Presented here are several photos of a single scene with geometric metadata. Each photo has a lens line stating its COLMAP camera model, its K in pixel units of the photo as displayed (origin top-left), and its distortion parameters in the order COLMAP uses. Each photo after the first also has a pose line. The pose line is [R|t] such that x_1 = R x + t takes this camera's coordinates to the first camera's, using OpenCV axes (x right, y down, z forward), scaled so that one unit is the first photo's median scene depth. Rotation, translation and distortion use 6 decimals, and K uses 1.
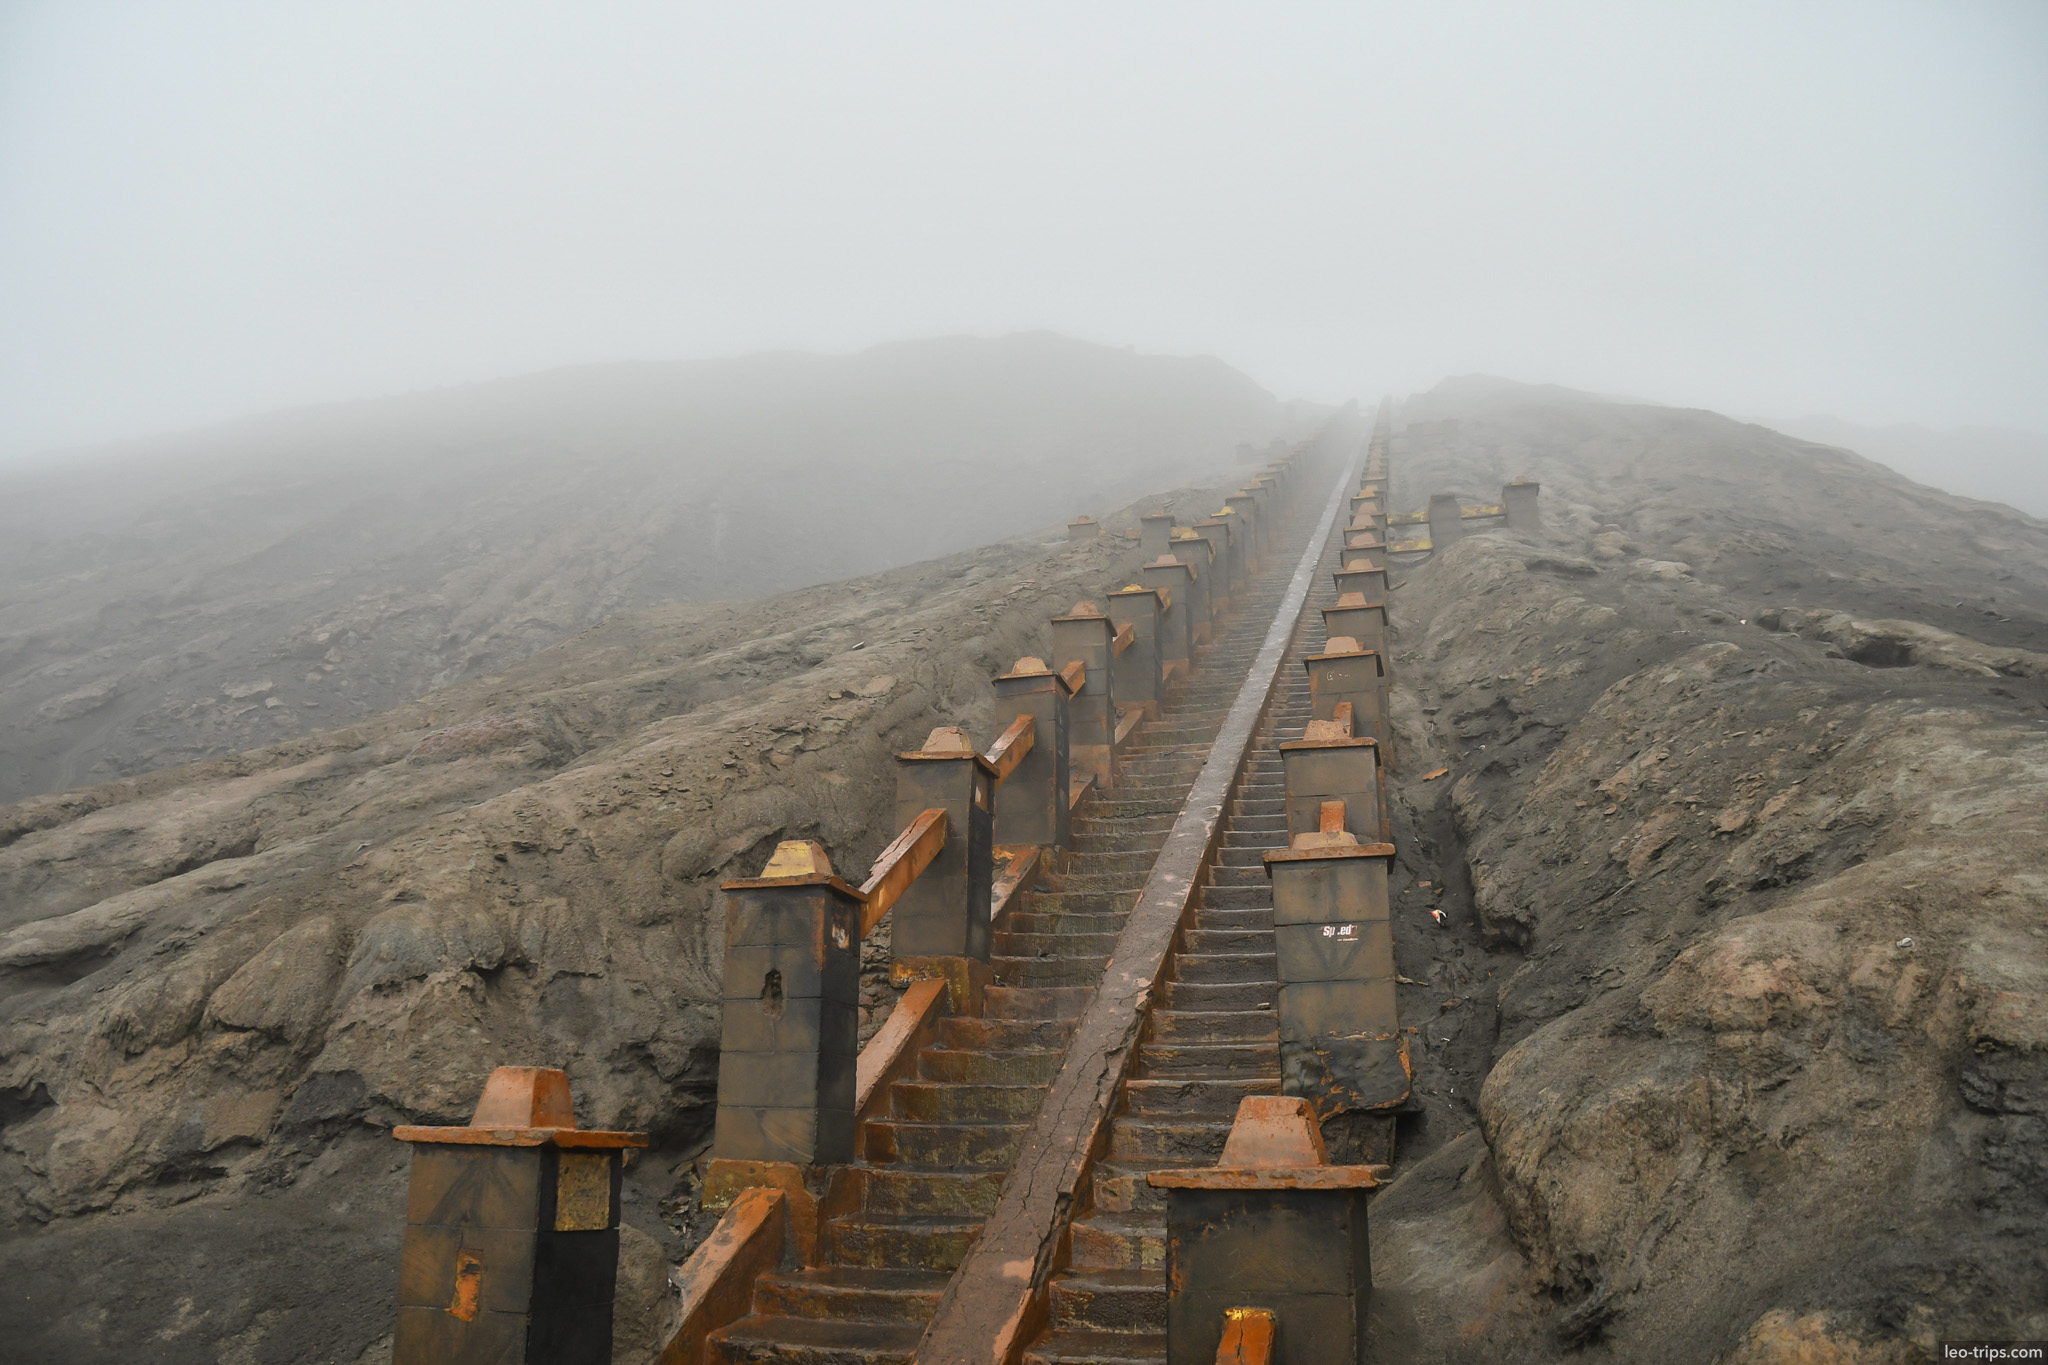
lens RADIAL K [[1478.6, 0, 973.1], [0, 1478.6, 681.1], [0, 0, 1]] dist [-0.121457, 0.065578]
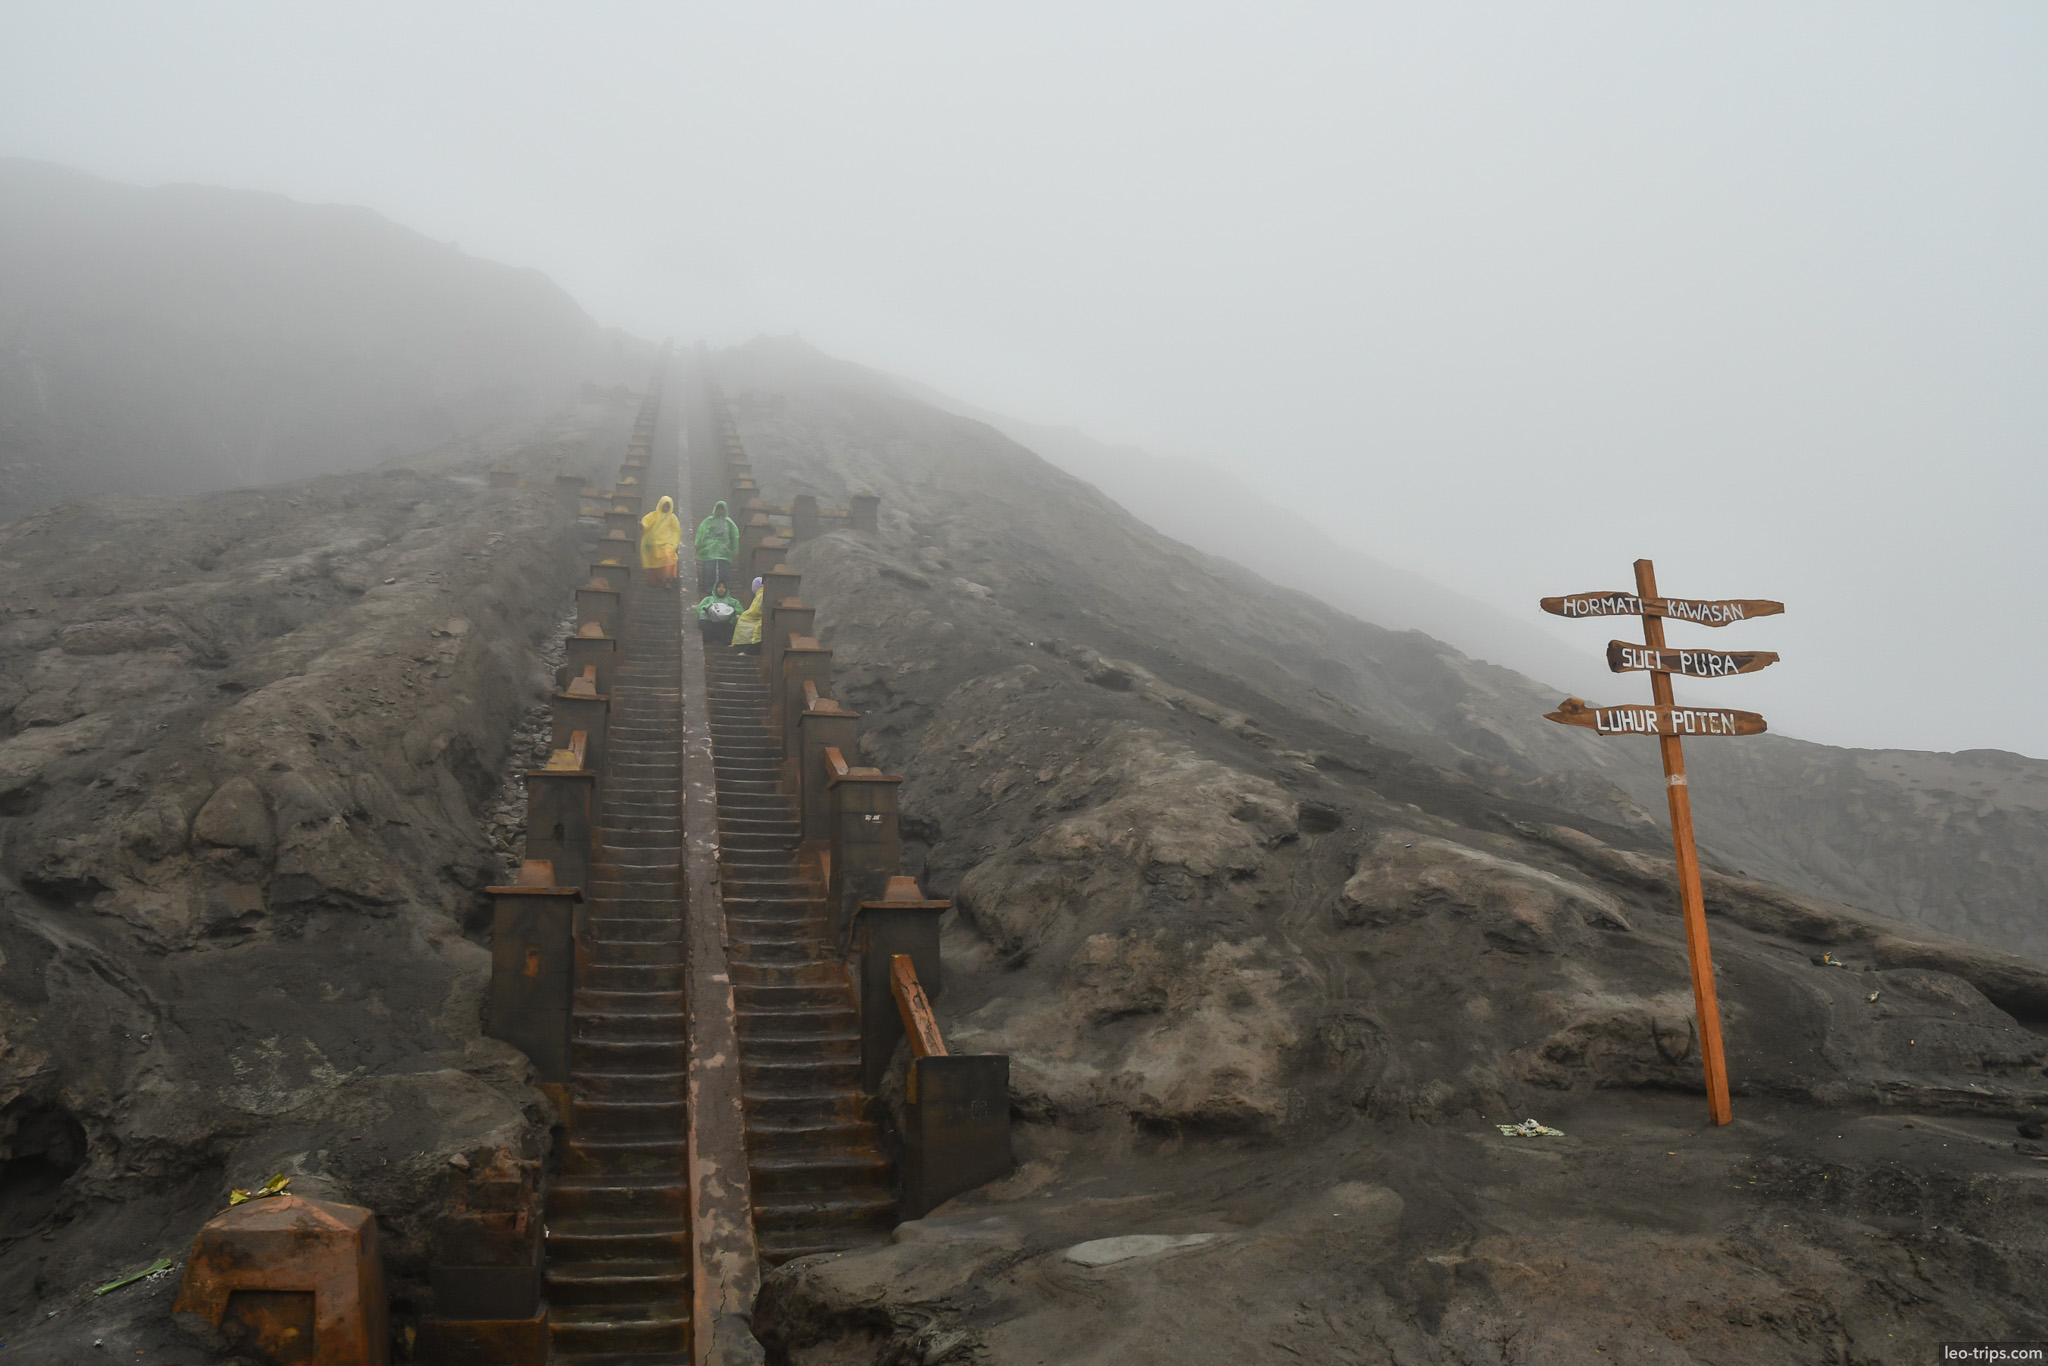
lens RADIAL K [[1478.6, 0, 973.1], [0, 1478.6, 681.6], [0, 0, 1]] dist [-0.121457, 0.065578]
pose [[0.874098, 0.093030, 0.476758, -0.528521], [-0.119411, 0.992523, 0.025261, -0.069233], [-0.470843, -0.079011, 0.878672, -0.708683]]
